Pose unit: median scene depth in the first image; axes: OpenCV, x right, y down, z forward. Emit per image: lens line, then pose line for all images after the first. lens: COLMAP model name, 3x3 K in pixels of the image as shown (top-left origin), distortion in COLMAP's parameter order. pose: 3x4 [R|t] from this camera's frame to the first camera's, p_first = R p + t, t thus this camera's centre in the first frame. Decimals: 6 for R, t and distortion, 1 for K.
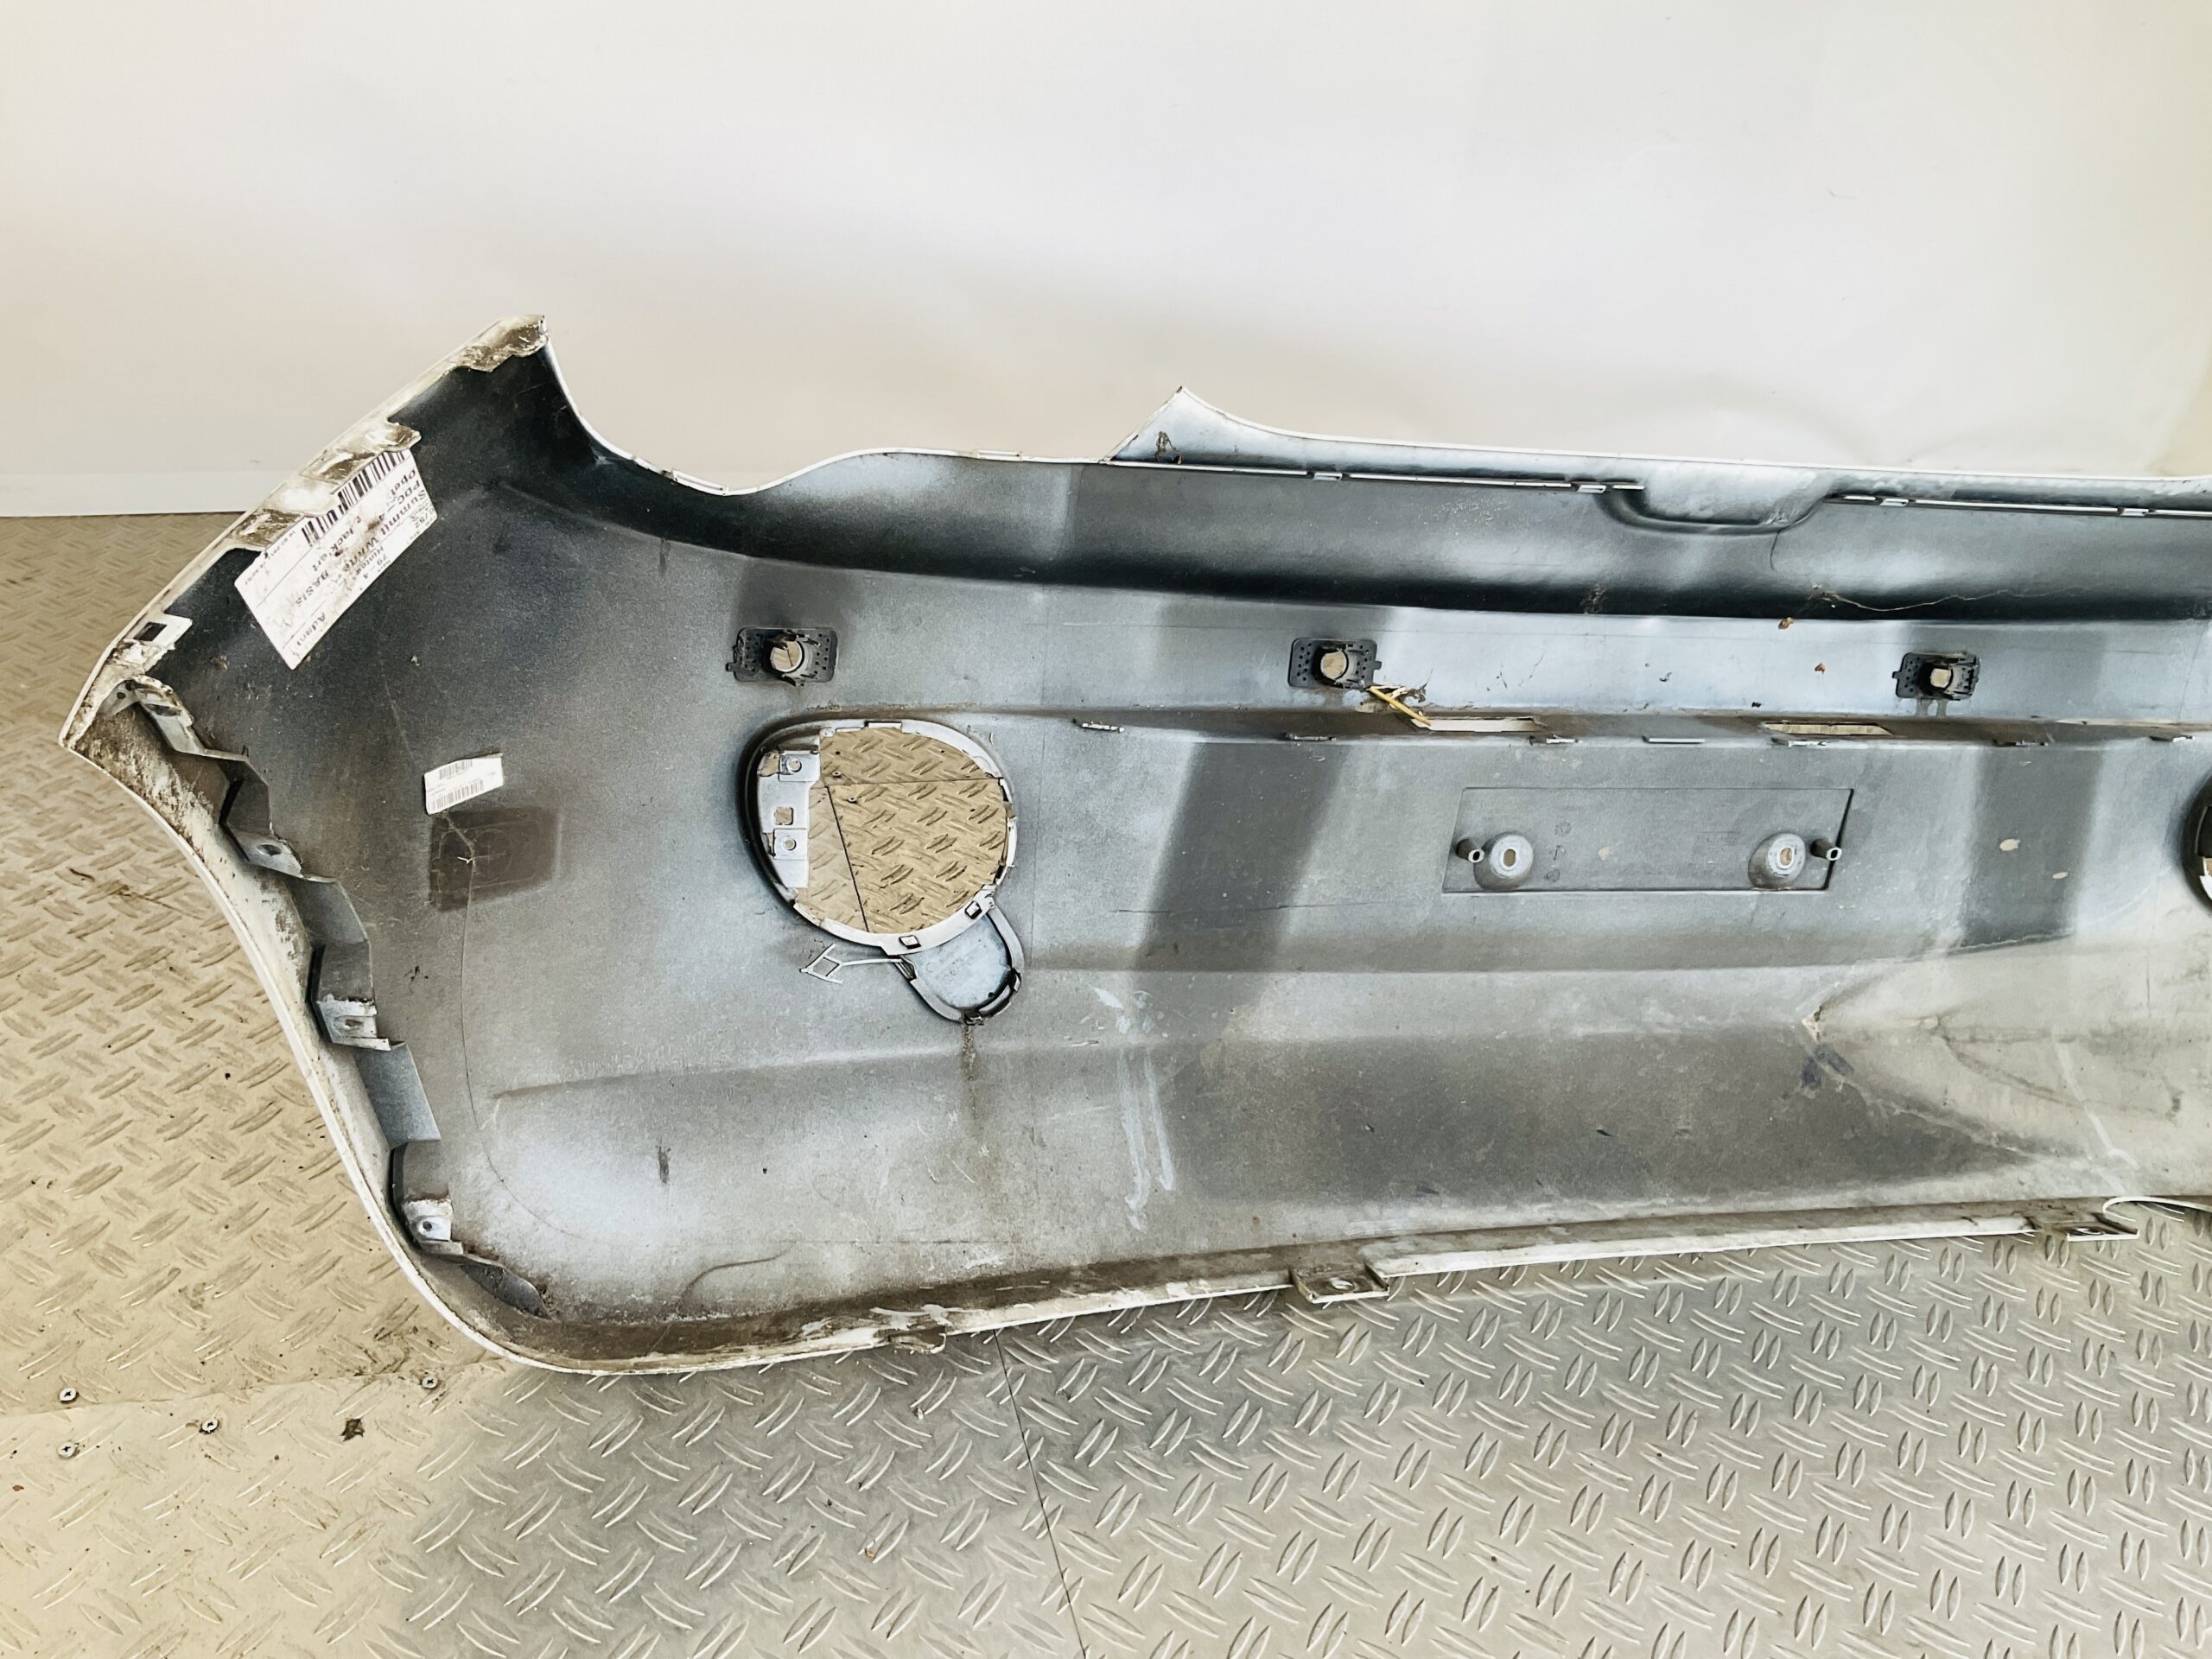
lens RADIAL K [[1856.1, 0, 1108.7], [0, 1856.1, 829.0], [0, 0, 1]] dist [0.046559, -0.057365]
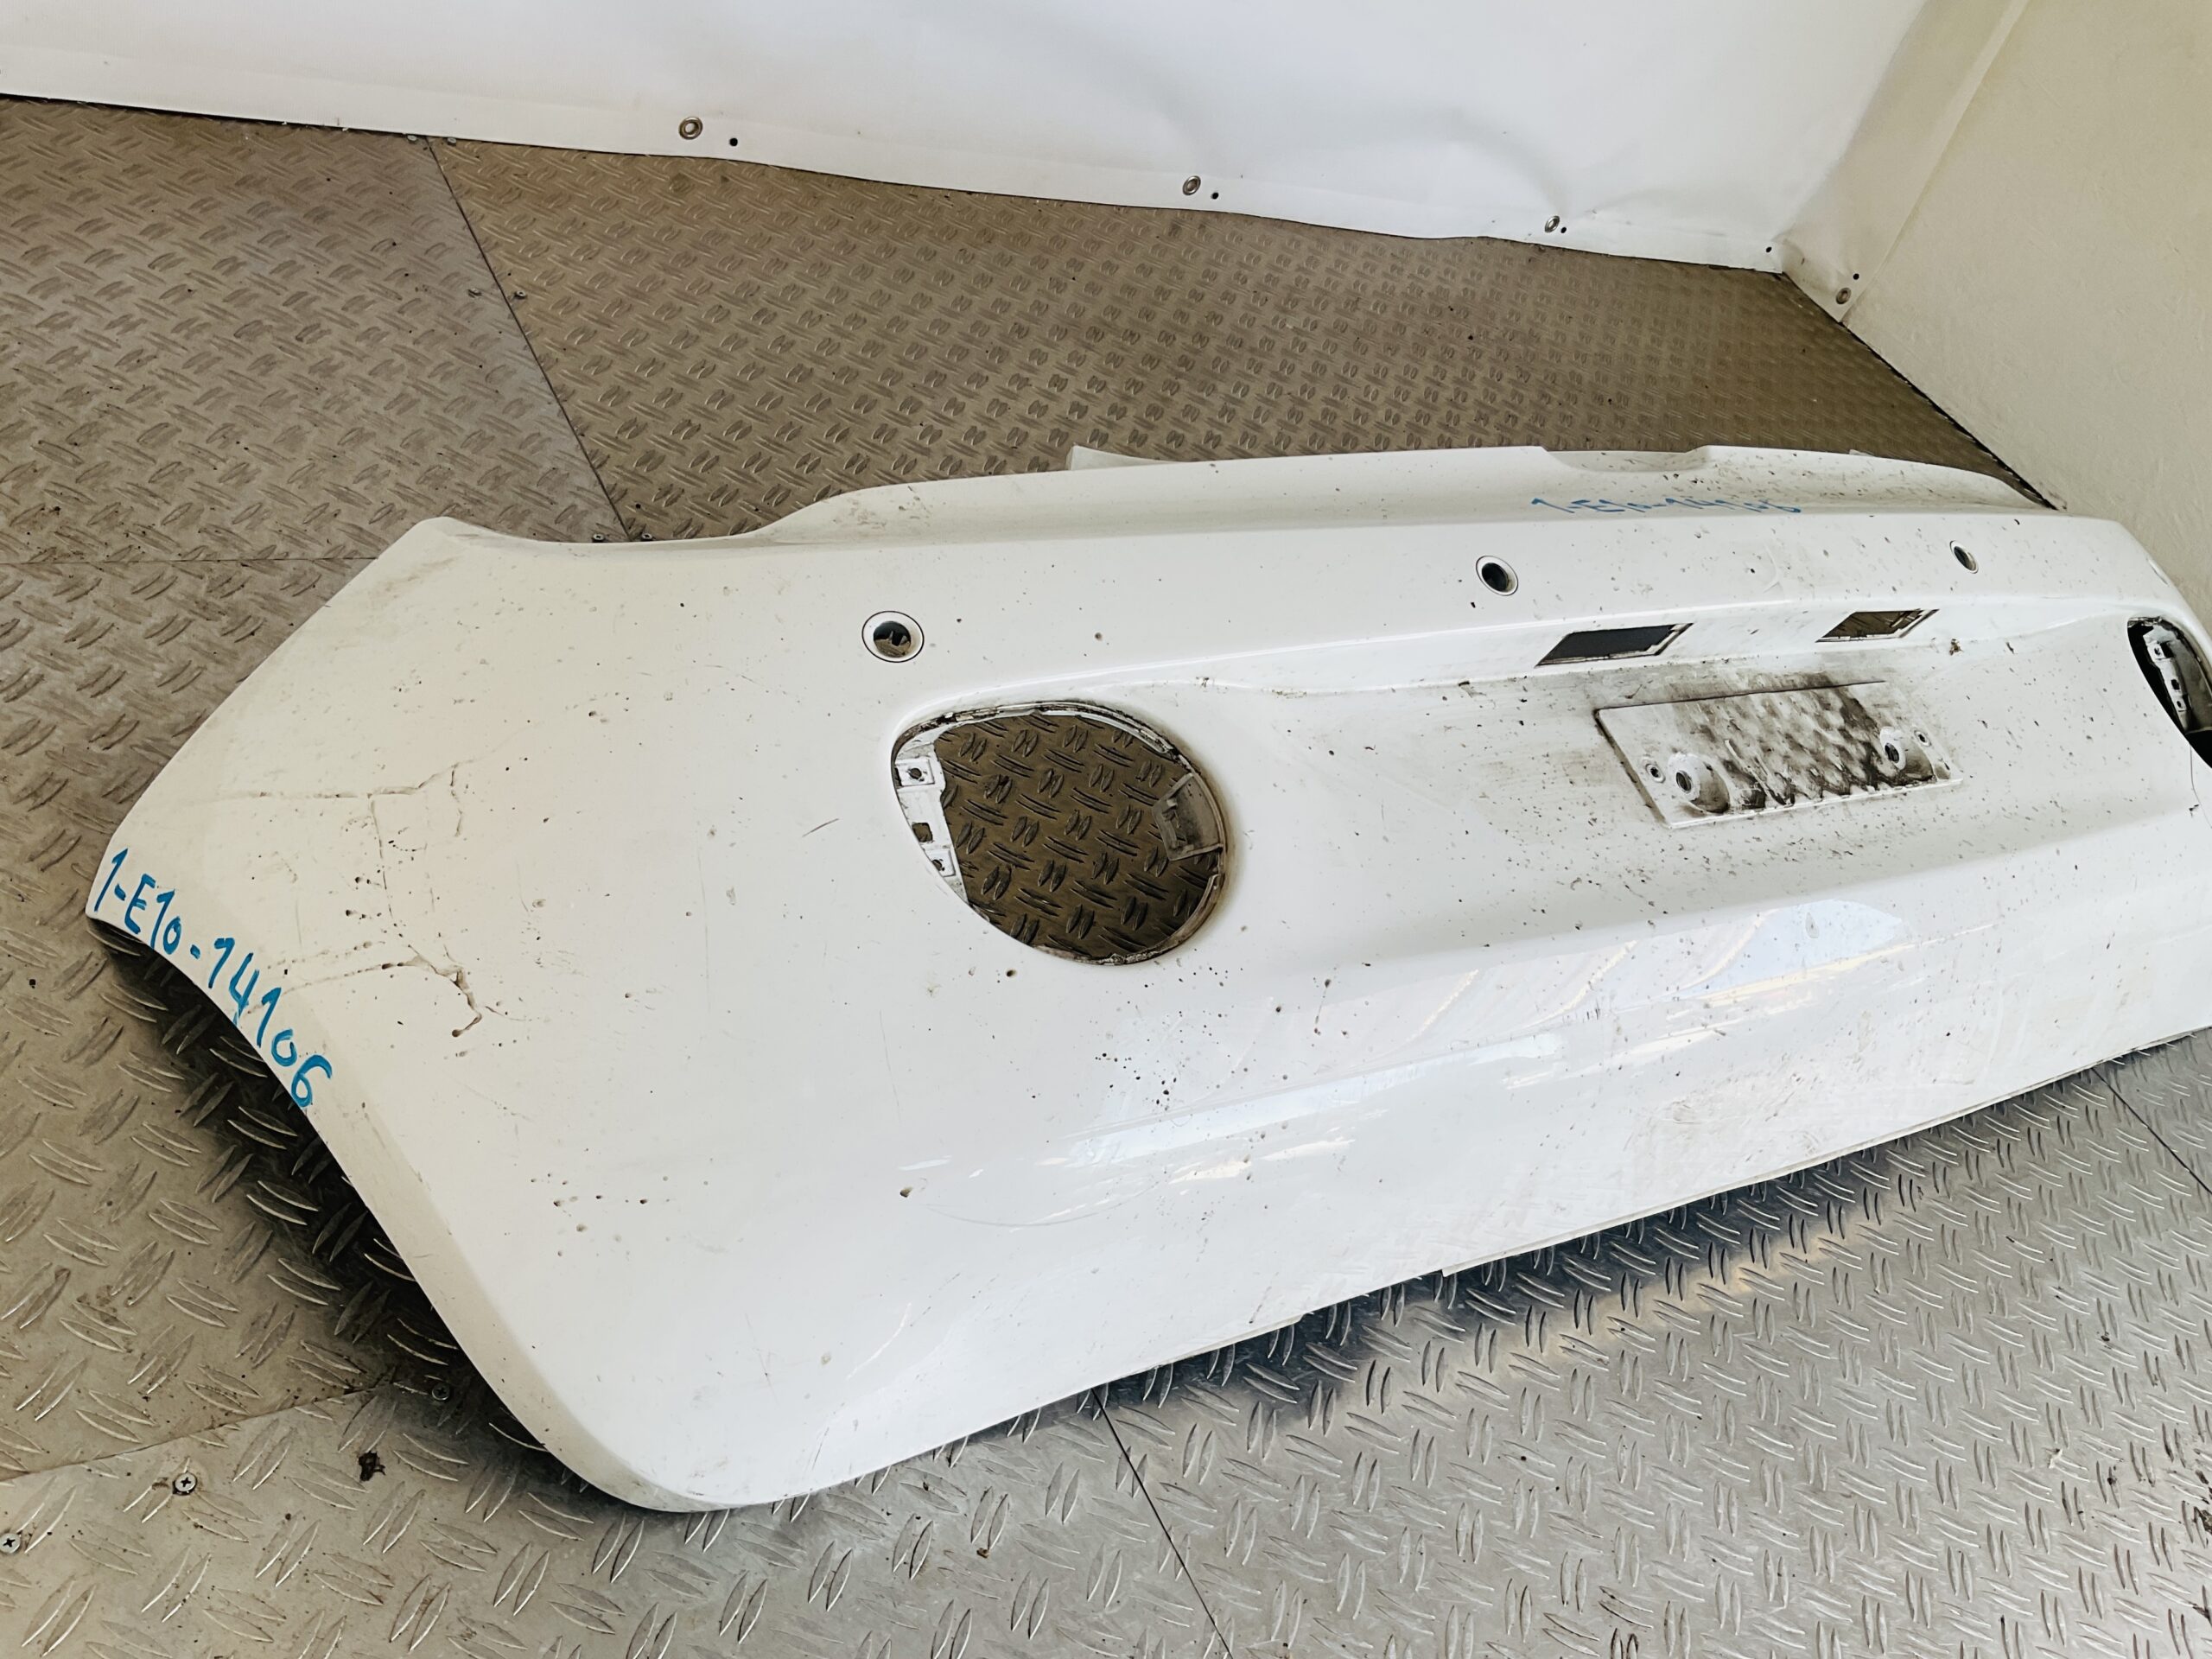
lens RADIAL K [[1856.1, 0, 1111.8], [0, 1856.1, 815.3], [0, 0, 1]] dist [0.046559, -0.057365]
pose [[0.943381, 0.012955, 0.331458, -0.283435], [-0.086012, 0.974614, 0.206711, -0.123737], [-0.320366, -0.223516, 0.920547, 0.146053]]
